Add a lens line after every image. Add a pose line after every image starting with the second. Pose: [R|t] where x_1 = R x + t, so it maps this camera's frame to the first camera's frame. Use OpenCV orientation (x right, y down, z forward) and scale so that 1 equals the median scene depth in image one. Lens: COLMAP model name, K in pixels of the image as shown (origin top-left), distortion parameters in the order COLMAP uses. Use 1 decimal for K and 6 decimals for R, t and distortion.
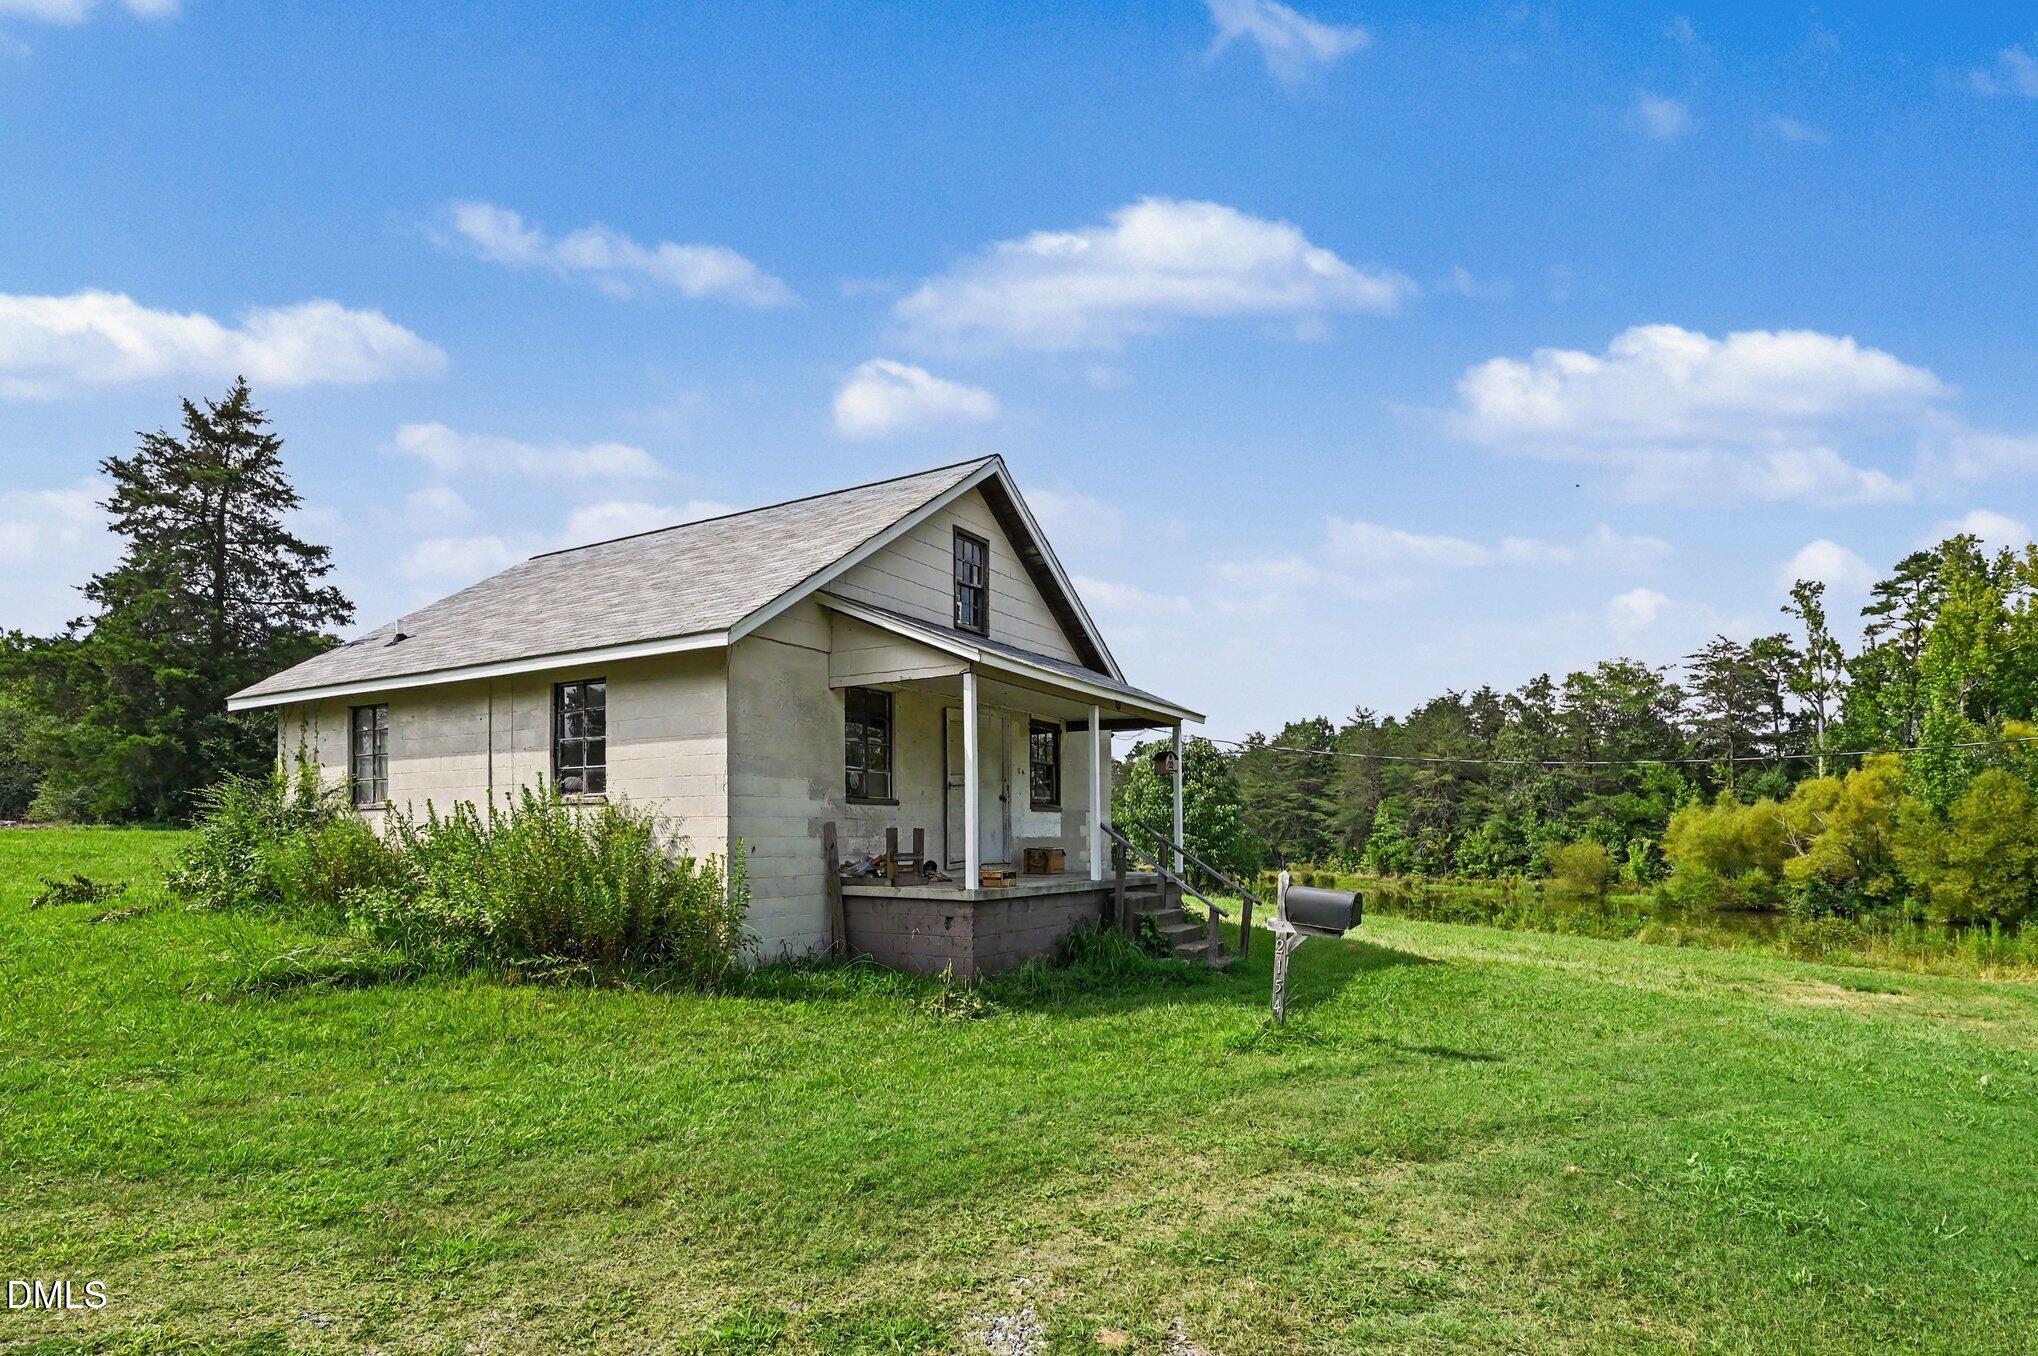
lens RADIAL K [[1117.0, 0, 977.4], [0, 1117.0, 820.5], [0, 0, 1]] dist [-0.003199, 0.000849]
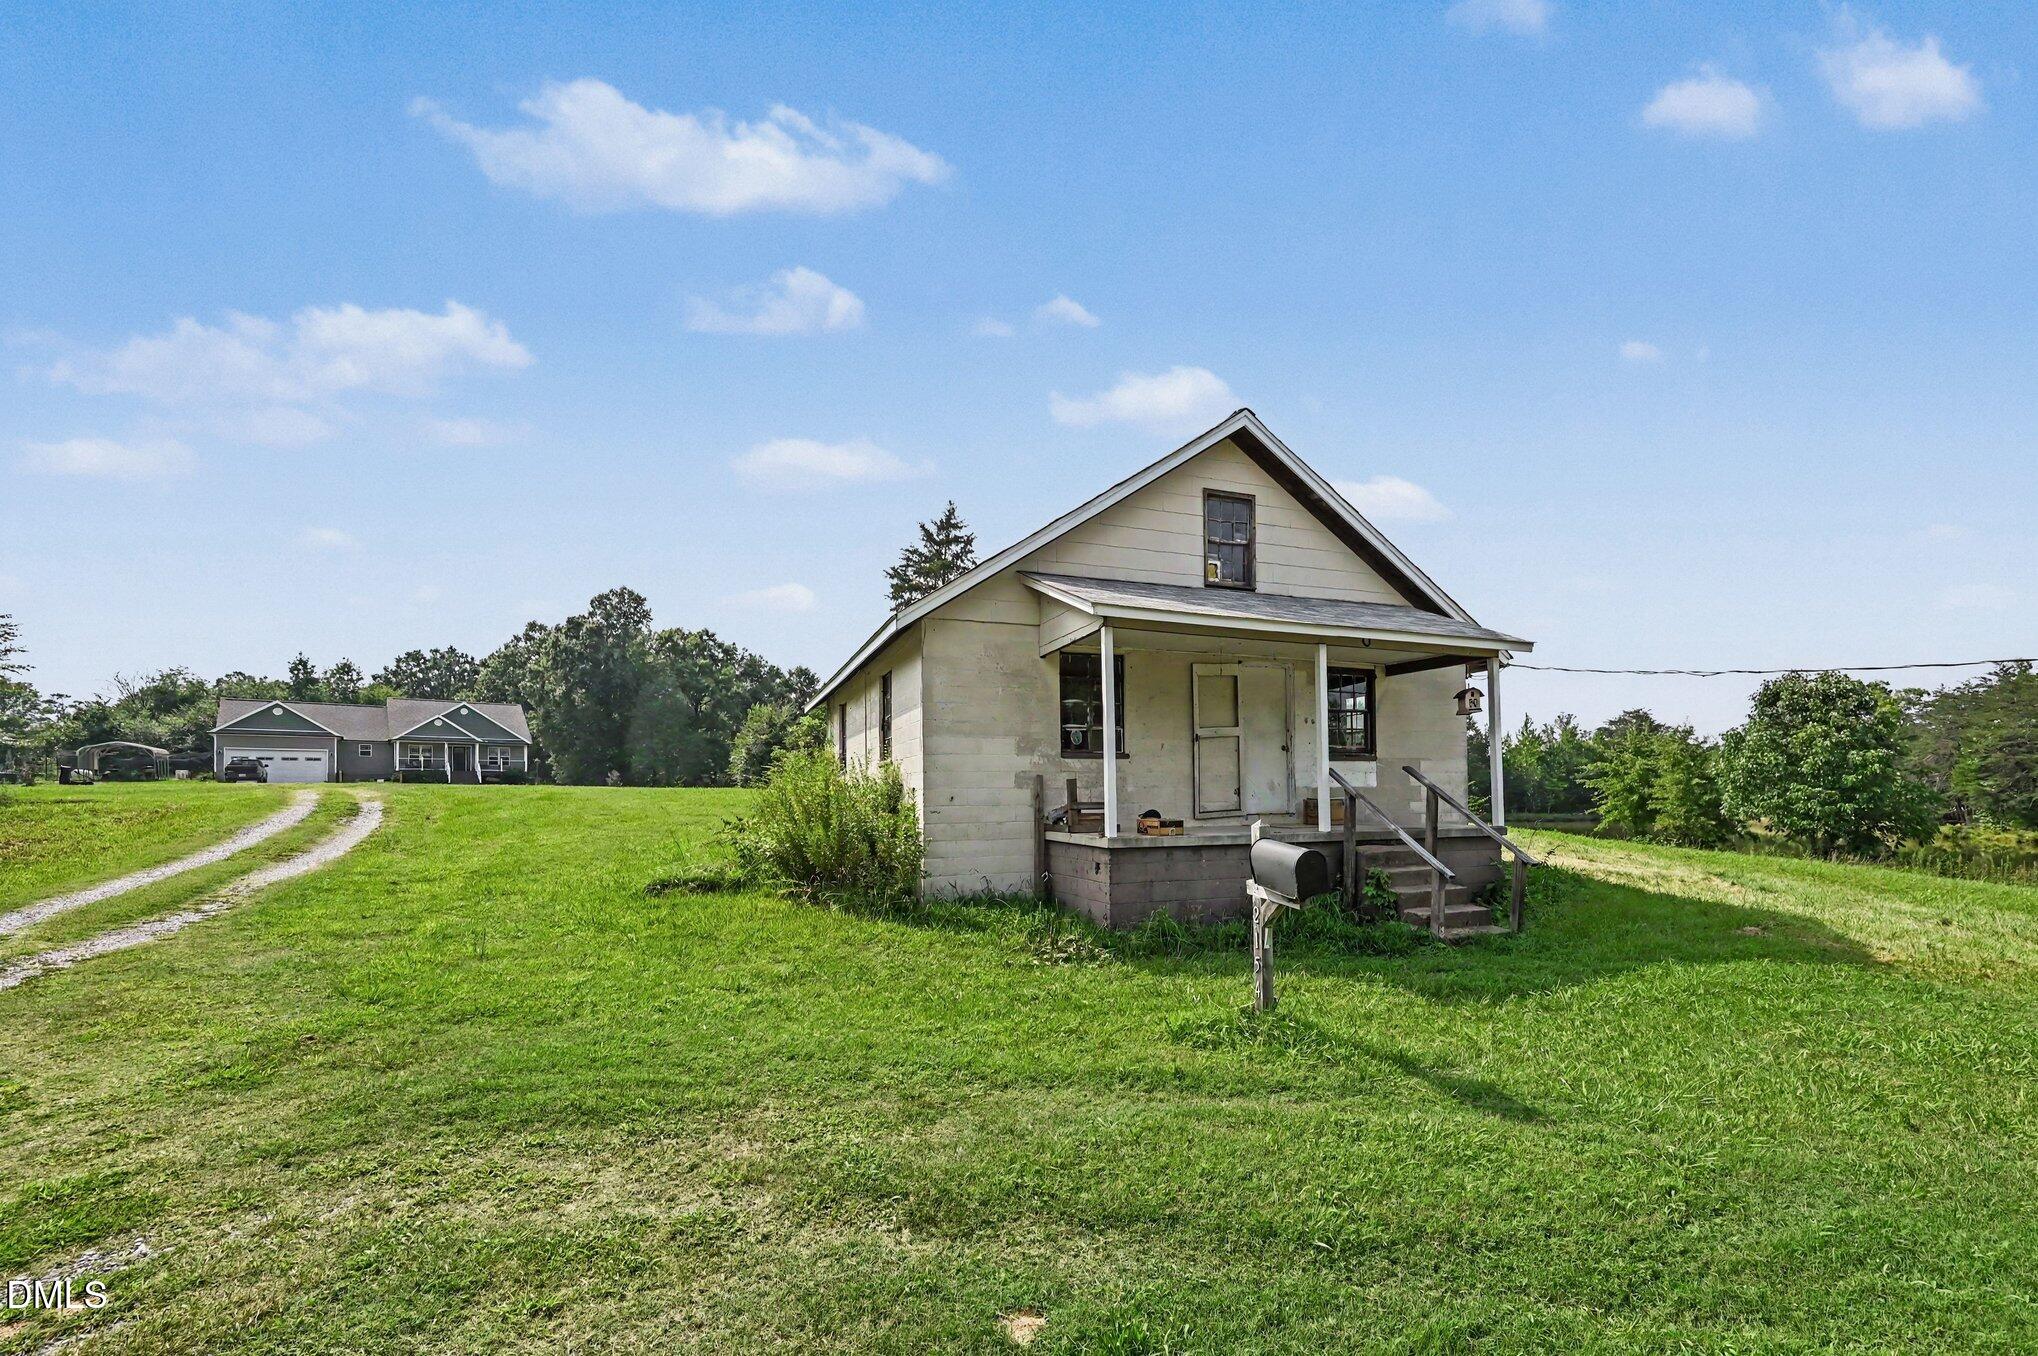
lens RADIAL K [[856.6, 0, 1003.8], [0, 856.6, 775.5], [0, 0, 1]] dist [0.001377, 0.000729]
pose [[0.773350, -0.021189, -0.633625, 0.339981], [0.015226, 0.999774, -0.014850, 0.012573], [0.633796, 0.001836, 0.773498, 0.268434]]
